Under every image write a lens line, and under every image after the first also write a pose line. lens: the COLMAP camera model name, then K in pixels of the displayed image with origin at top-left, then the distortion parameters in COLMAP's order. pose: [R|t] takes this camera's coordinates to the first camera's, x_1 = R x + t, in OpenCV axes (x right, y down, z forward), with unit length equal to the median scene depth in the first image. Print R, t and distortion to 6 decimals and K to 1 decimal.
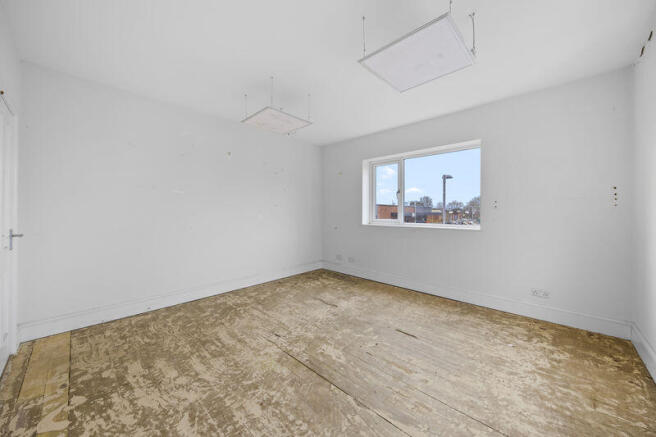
lens RADIAL K [[235.3, 0, 331.5], [0, 235.3, 213.3], [0, 0, 1]] dist [0.001721, -0.000065]
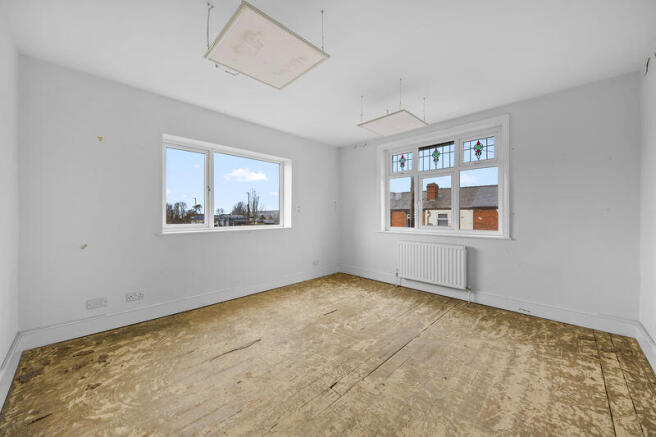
lens RADIAL K [[241.4, 0, 328.2], [0, 241.4, 214.3], [0, 0, 1]] dist [0.000855, -0.000148]
pose [[0.030903, -0.000008, 0.999522, -1.055929], [0.005914, 0.999982, -0.000174, -0.005809], [-0.999505, 0.005917, 0.030902, 1.077389]]
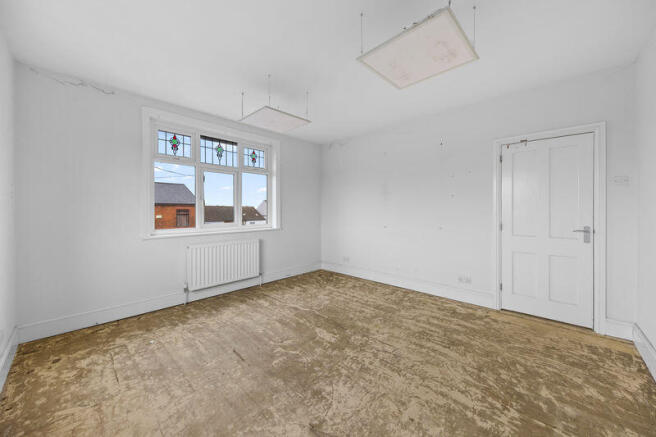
lens RADIAL K [[241.5, 0, 330.5], [0, 241.5, 210.2], [0, 0, 1]] dist [0.007384, -0.000258]
pose [[-0.999981, 0.000000, 0.006157, -0.025380], [0.000025, 0.999992, 0.004010, -0.018688], [-0.006157, 0.004010, -0.999973, 2.077233]]
